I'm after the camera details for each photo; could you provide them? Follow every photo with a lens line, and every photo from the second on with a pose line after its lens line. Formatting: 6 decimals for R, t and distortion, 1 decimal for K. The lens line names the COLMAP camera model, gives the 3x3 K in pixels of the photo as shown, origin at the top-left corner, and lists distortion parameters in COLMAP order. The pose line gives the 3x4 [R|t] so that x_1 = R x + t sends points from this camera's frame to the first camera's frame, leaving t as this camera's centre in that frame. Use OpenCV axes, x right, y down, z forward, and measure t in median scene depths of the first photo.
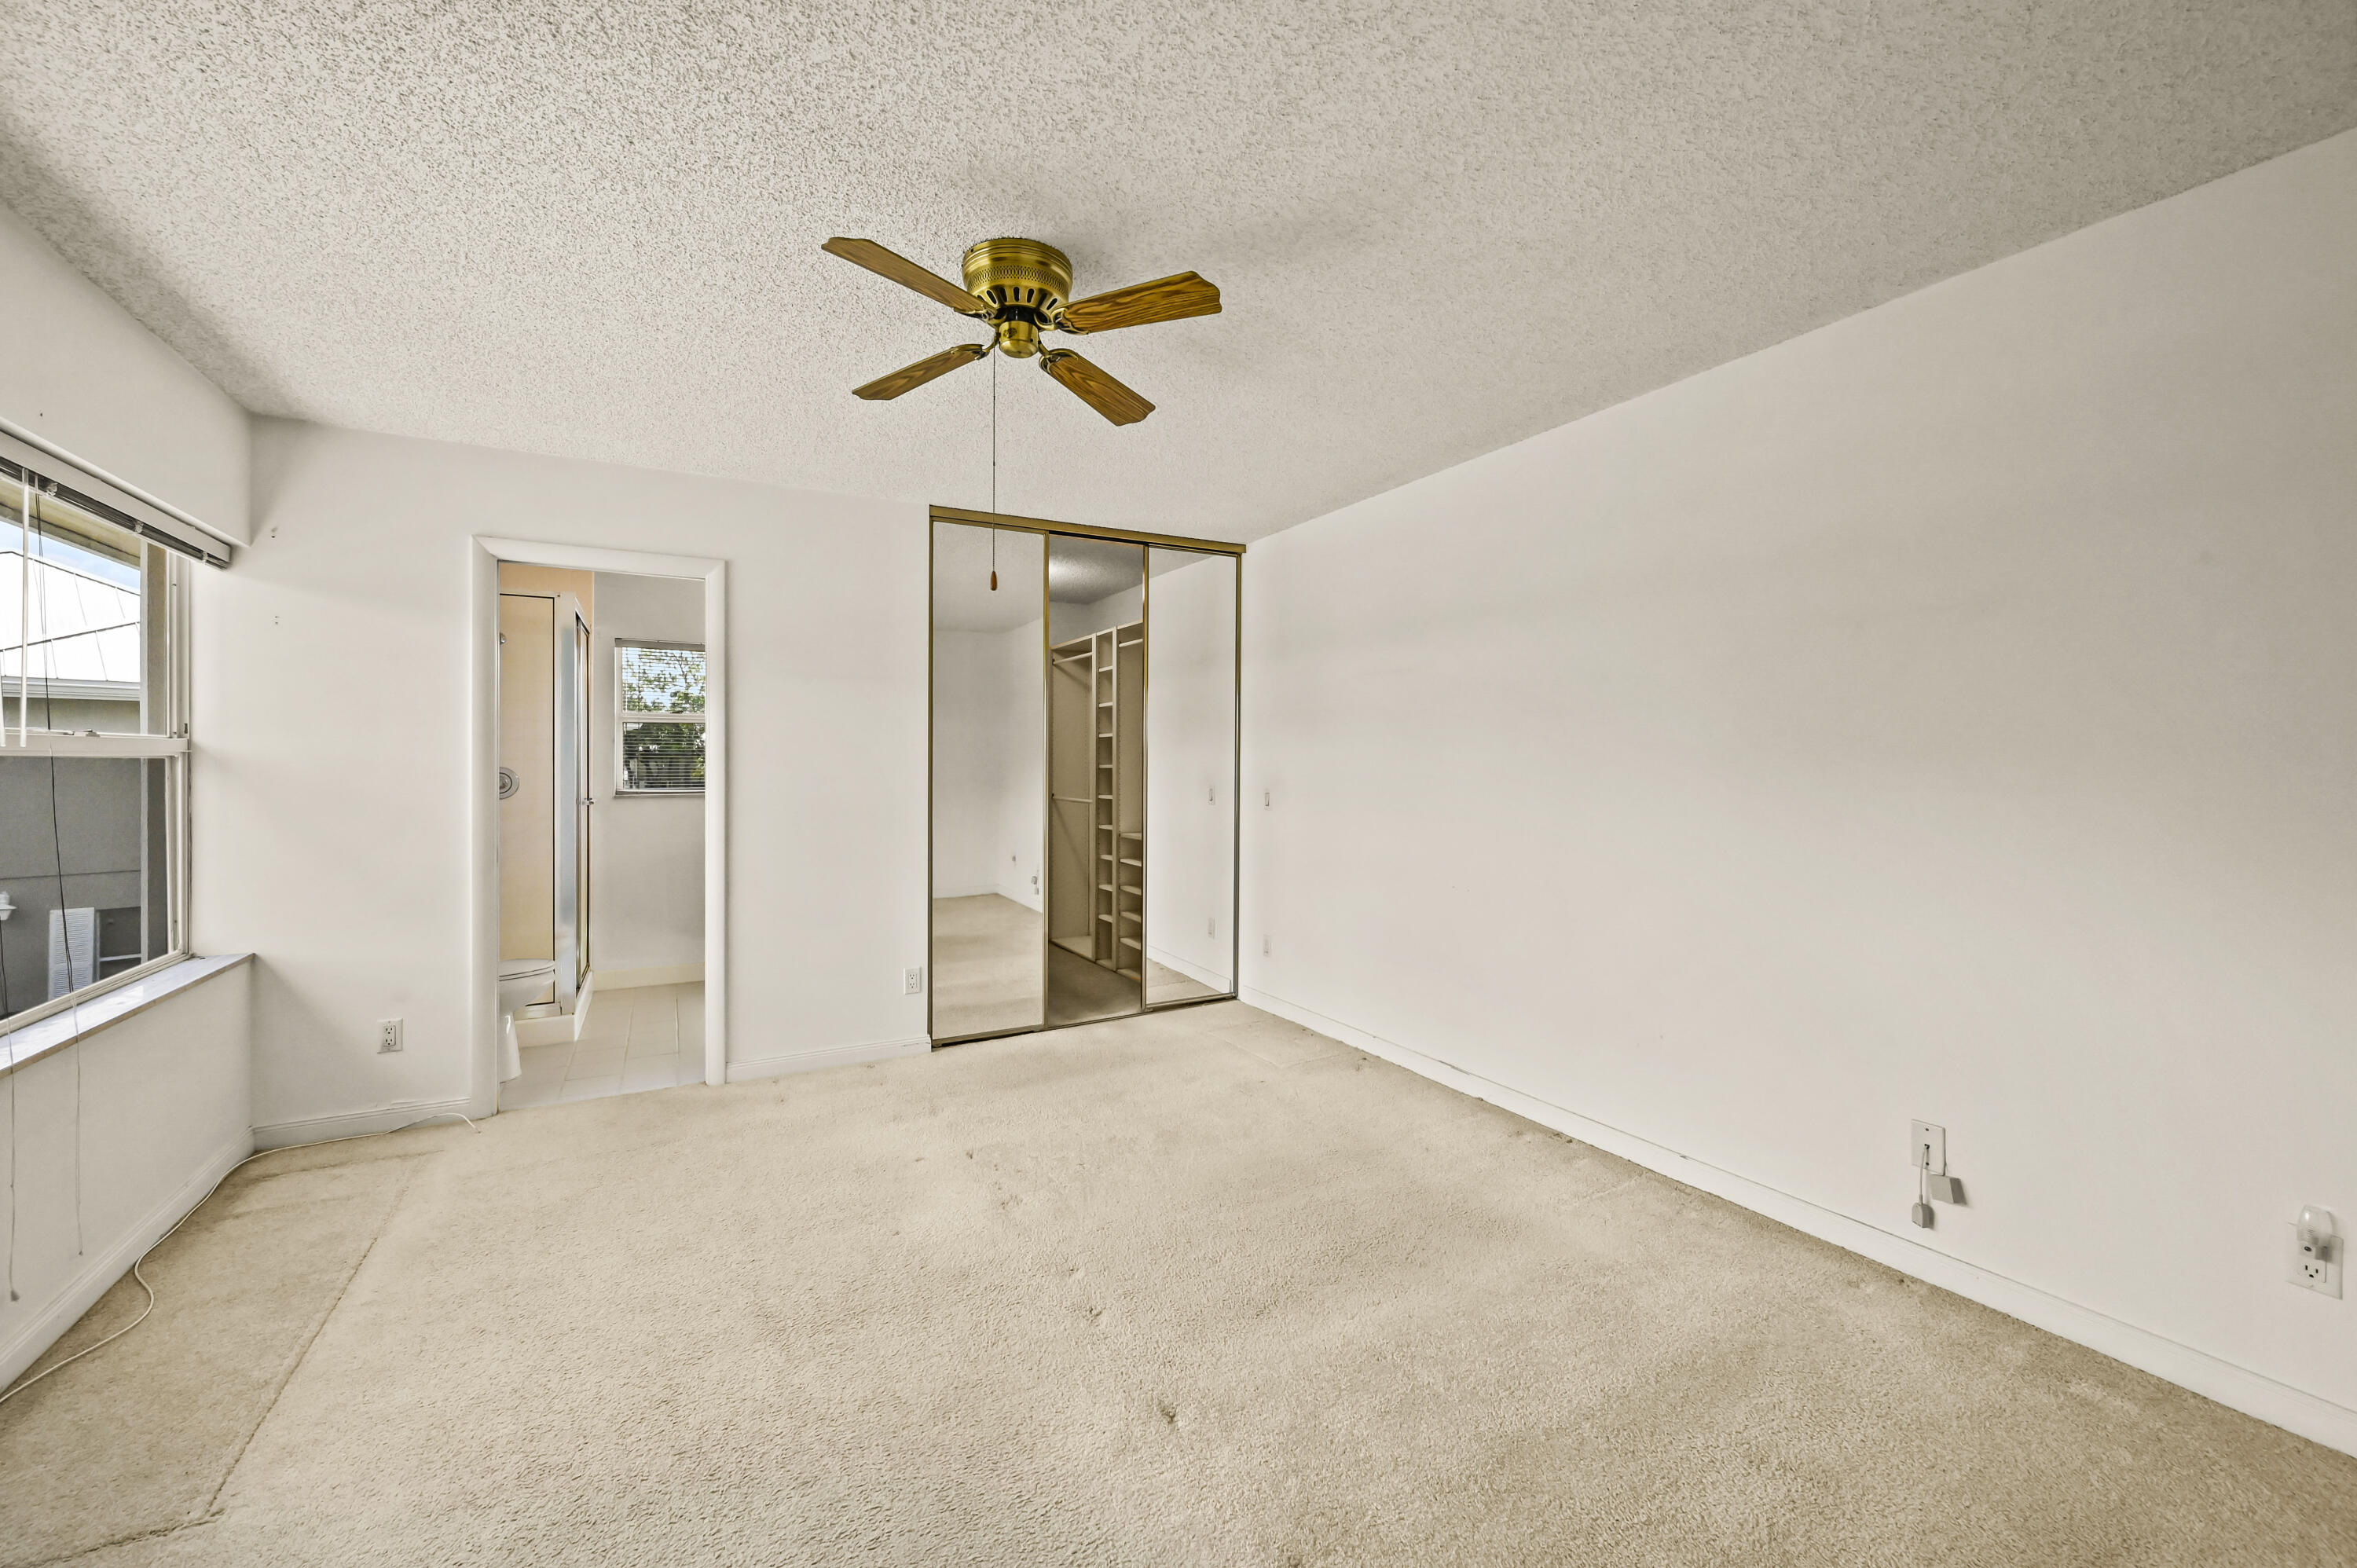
lens RADIAL K [[925.7, 0, 1178.4], [0, 925.7, 774.6], [0, 0, 1]] dist [-0.000457, -0.000287]
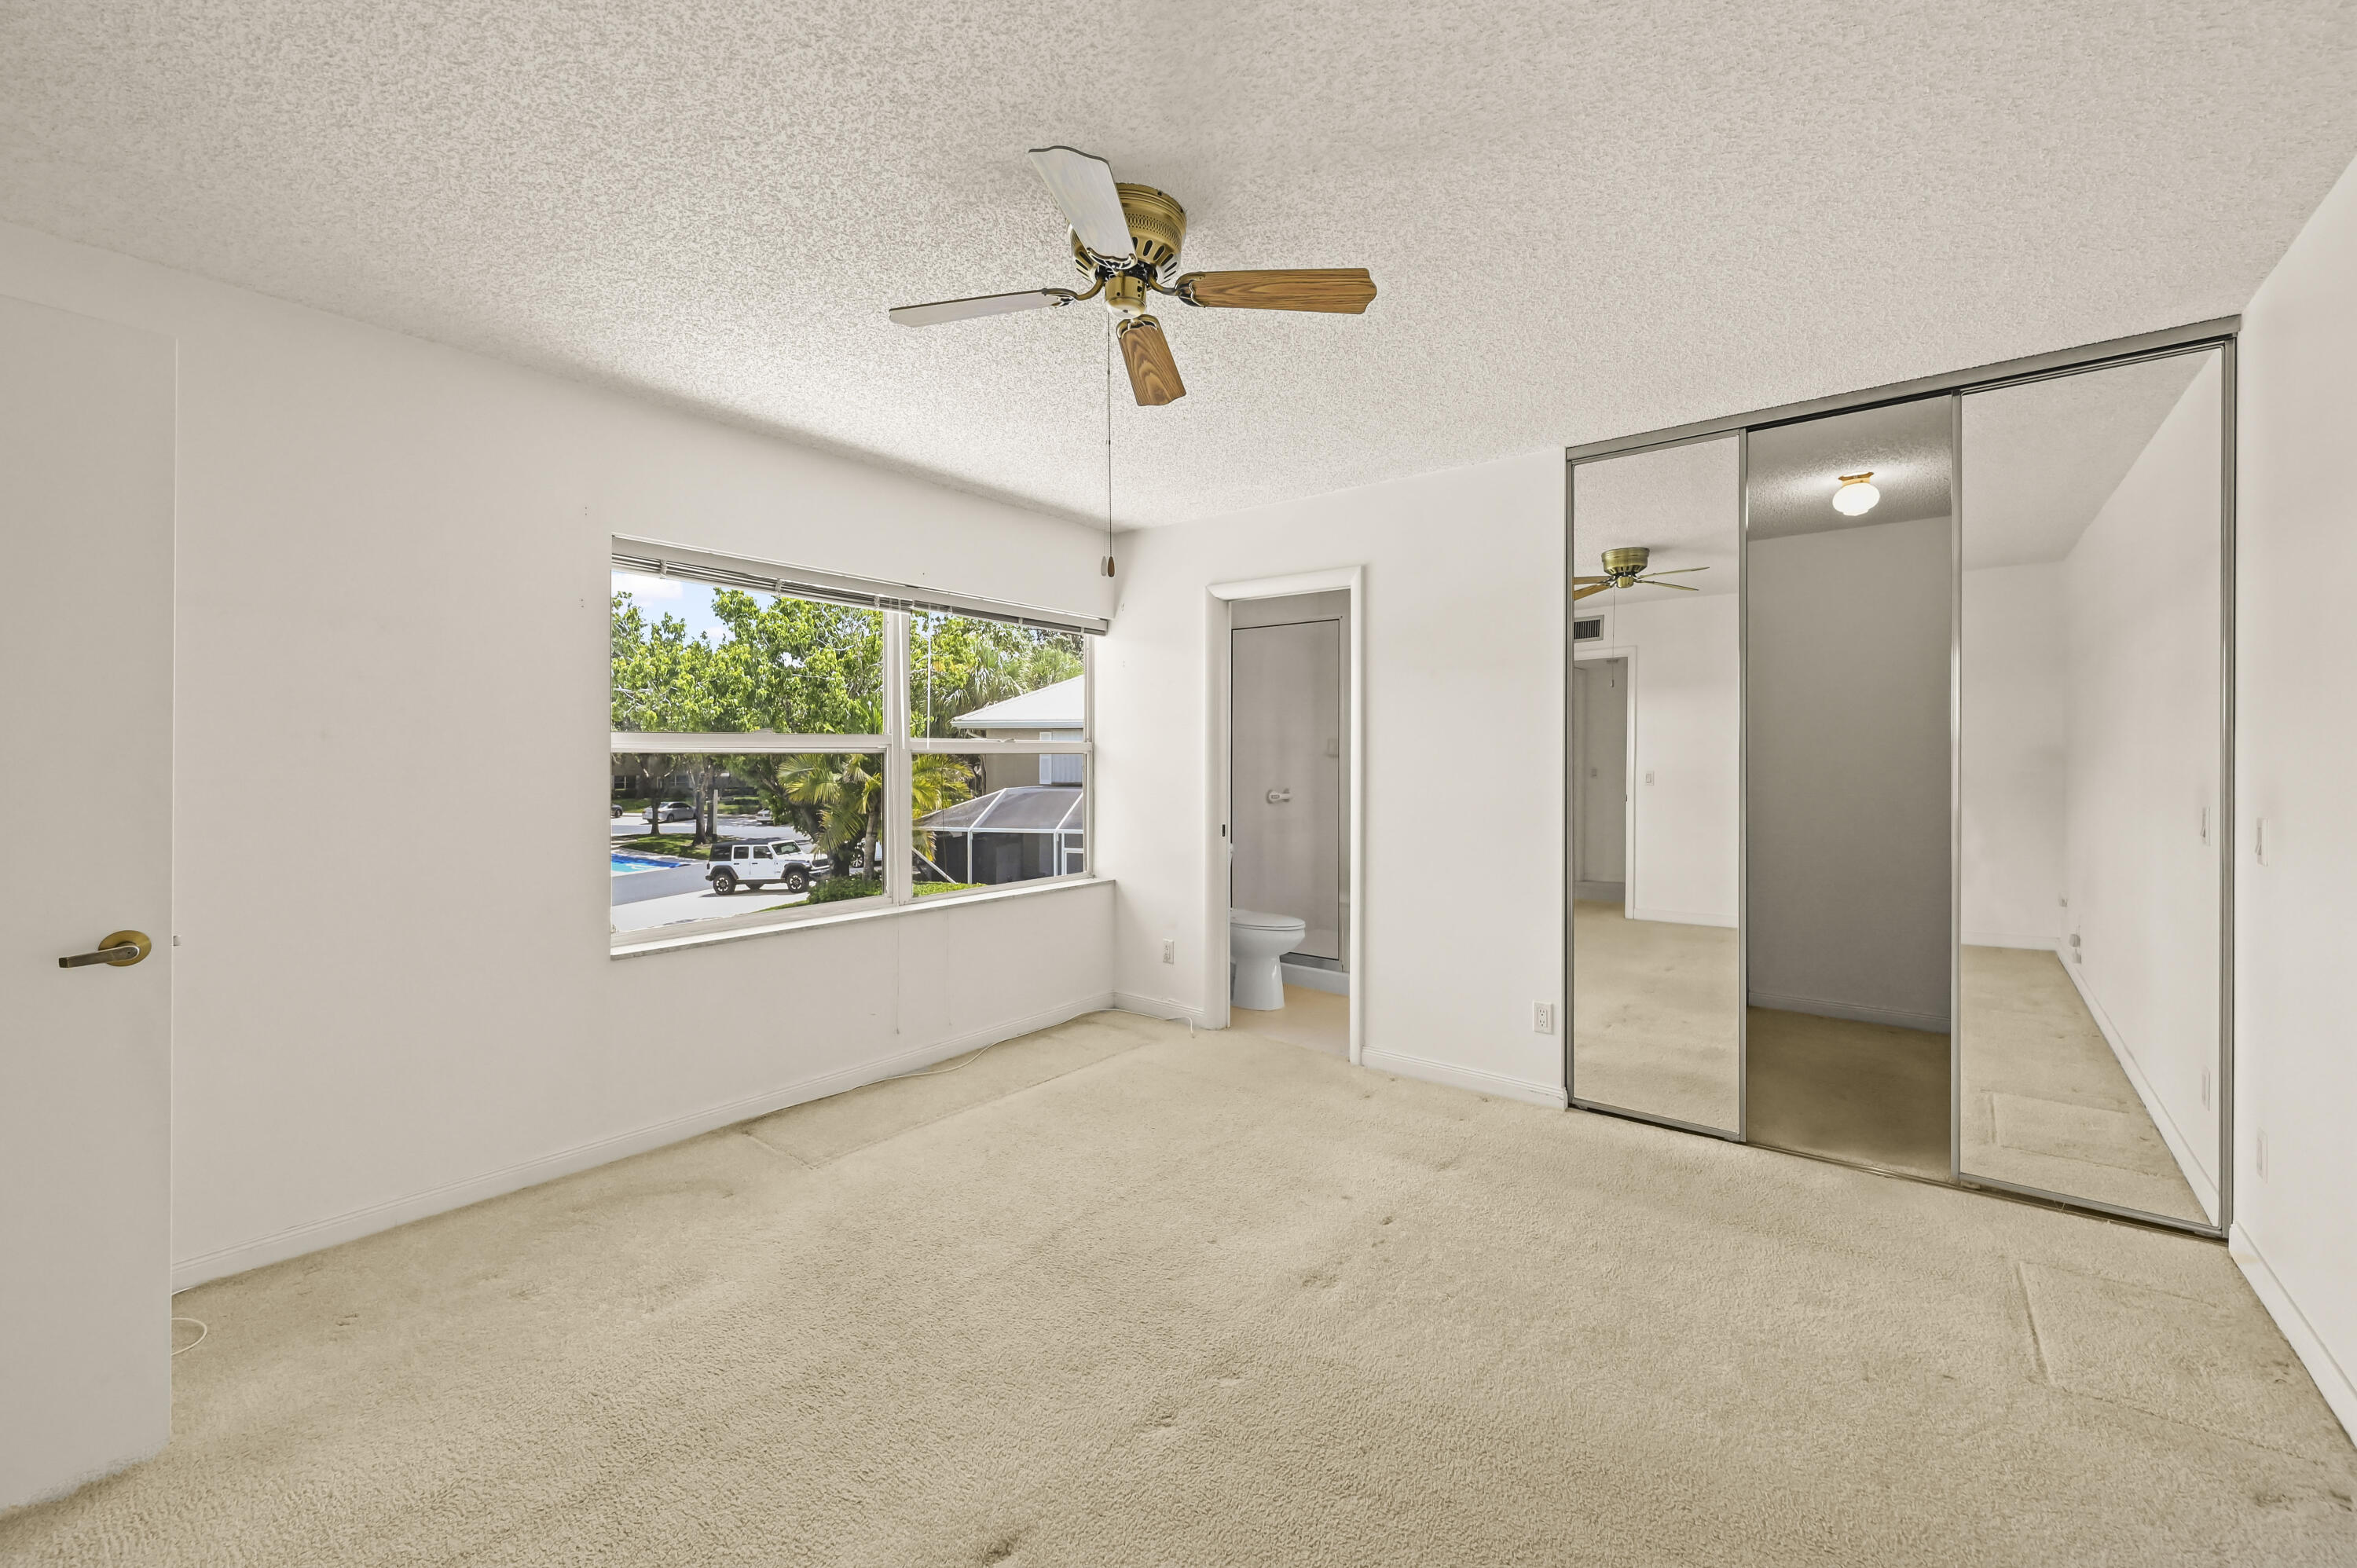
lens RADIAL K [[933.9, 0, 1173.7], [0, 933.9, 755.1], [0, 0, 1]] dist [-0.001446, -0.000088]
pose [[0.392159, 0.000099, -0.919898, 0.418844], [-0.015824, 0.999853, -0.006638, -0.006244], [0.919761, 0.017159, 0.392103, 0.409532]]
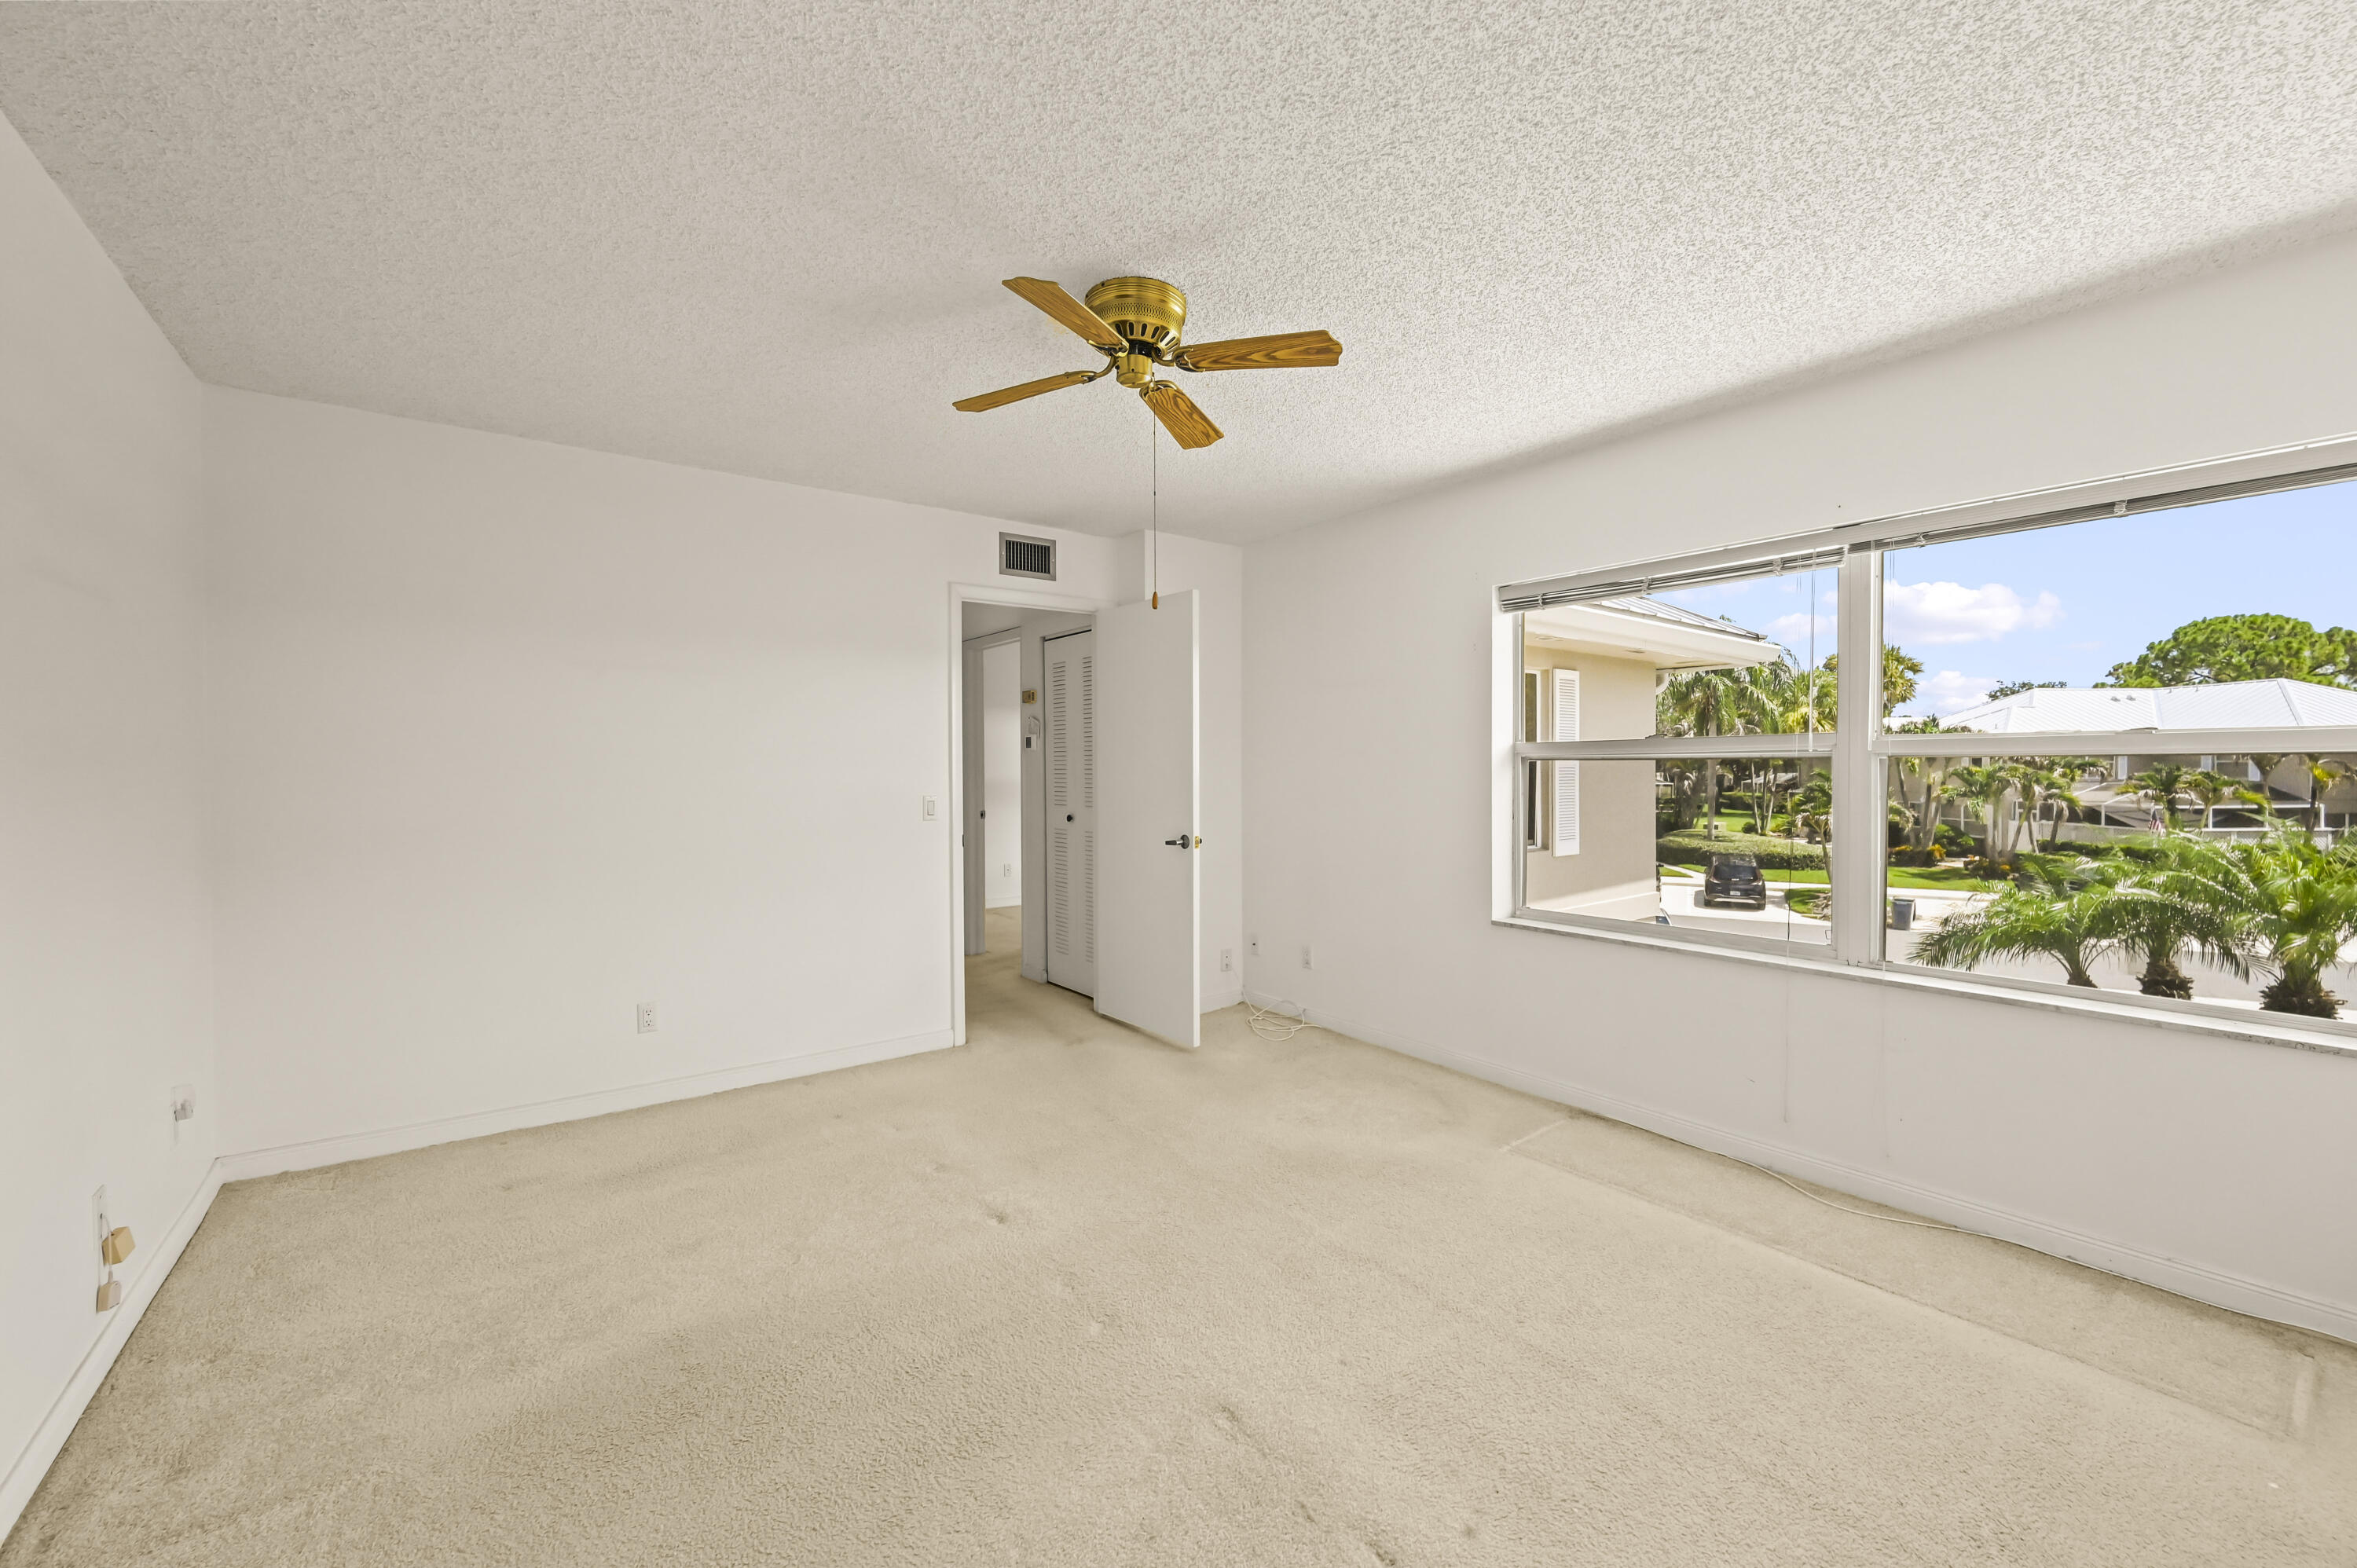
lens RADIAL K [[925.7, 0, 1178.4], [0, 925.7, 774.6], [0, 0, 1]] dist [-0.000457, -0.000287]
pose [[-0.989146, 0.009345, -0.146641, -0.052835], [0.005769, 0.999676, 0.024795, -0.019638], [0.146825, 0.023680, -0.988879, 1.291483]]
